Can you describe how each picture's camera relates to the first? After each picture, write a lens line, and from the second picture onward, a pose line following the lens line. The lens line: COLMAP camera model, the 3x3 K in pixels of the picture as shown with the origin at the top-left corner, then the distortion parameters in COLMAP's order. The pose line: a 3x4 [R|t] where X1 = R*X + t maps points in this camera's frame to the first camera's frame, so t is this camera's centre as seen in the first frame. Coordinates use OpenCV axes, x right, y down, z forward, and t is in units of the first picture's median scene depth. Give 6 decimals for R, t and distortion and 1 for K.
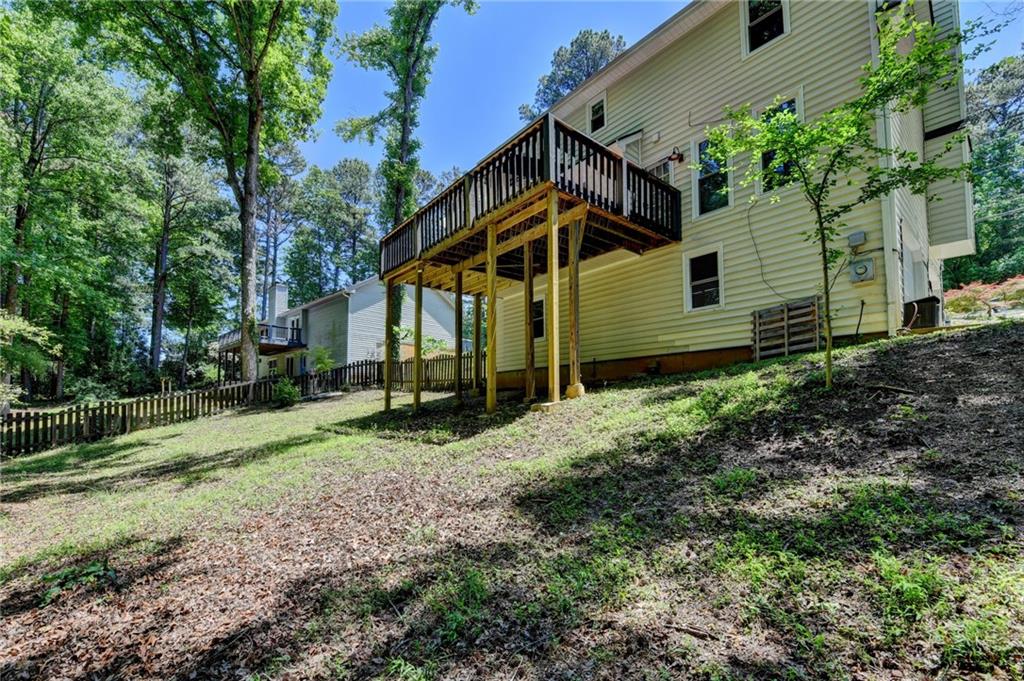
lens RADIAL K [[419.6, 0, 508.0], [0, 419.6, 360.8], [0, 0, 1]] dist [-0.021220, 0.000080]
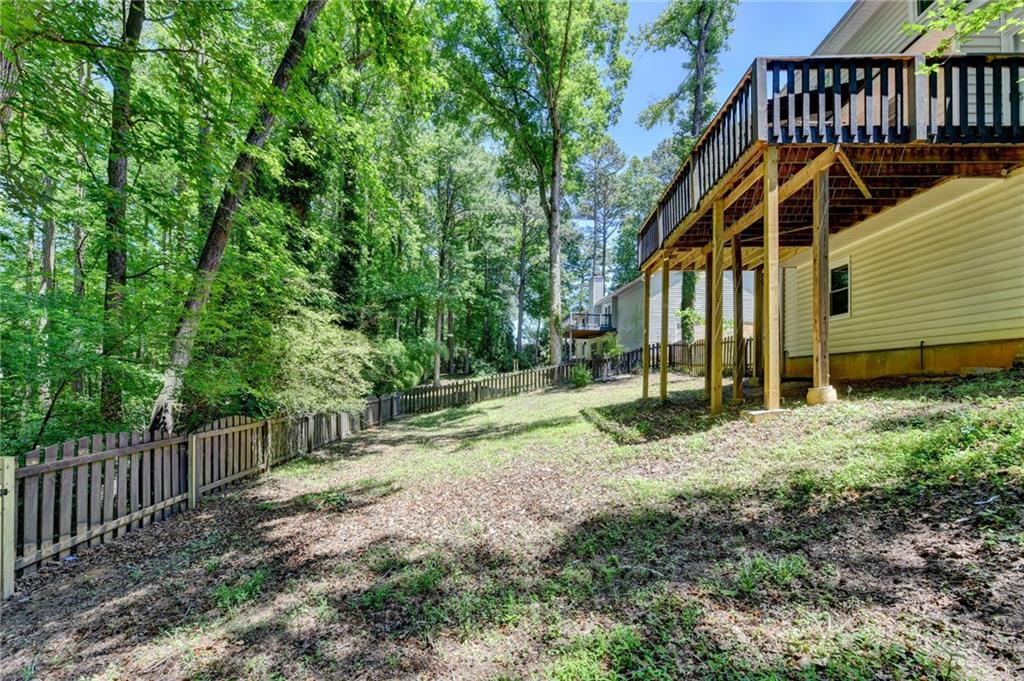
lens RADIAL K [[407.8, 0, 508.4], [0, 407.8, 344.4], [0, 0, 1]] dist [-0.017123, -0.000455]
pose [[0.732326, -0.028646, -0.680351, 0.134516], [0.038777, 0.999248, -0.000334, -0.023969], [0.679849, -0.026137, 0.732886, 0.036979]]
